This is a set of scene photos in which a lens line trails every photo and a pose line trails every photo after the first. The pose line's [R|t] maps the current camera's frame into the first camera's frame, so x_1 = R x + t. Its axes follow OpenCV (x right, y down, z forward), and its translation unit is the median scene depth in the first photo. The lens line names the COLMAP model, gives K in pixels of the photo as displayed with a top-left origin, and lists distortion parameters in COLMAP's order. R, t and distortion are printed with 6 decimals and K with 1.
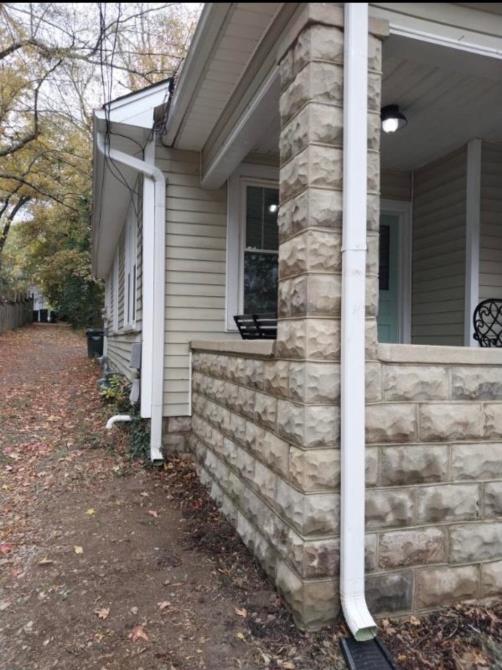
lens RADIAL K [[478.9, 0, 251.0], [0, 478.9, 335.0], [0, 0, 1]] dist [-0.000930, -0.001651]
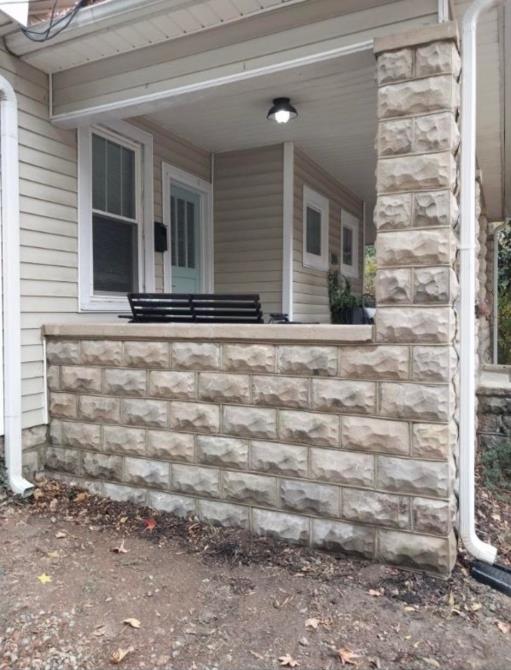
lens RADIAL K [[492.4, 0, 254.6], [0, 492.4, 337.4], [0, 0, 1]] dist [-0.001487, 0.003092]
pose [[0.712914, -0.041584, 0.700018, -0.475892], [0.001072, 0.998304, 0.058212, -0.014148], [-0.701251, -0.040750, 0.711749, 0.236130]]
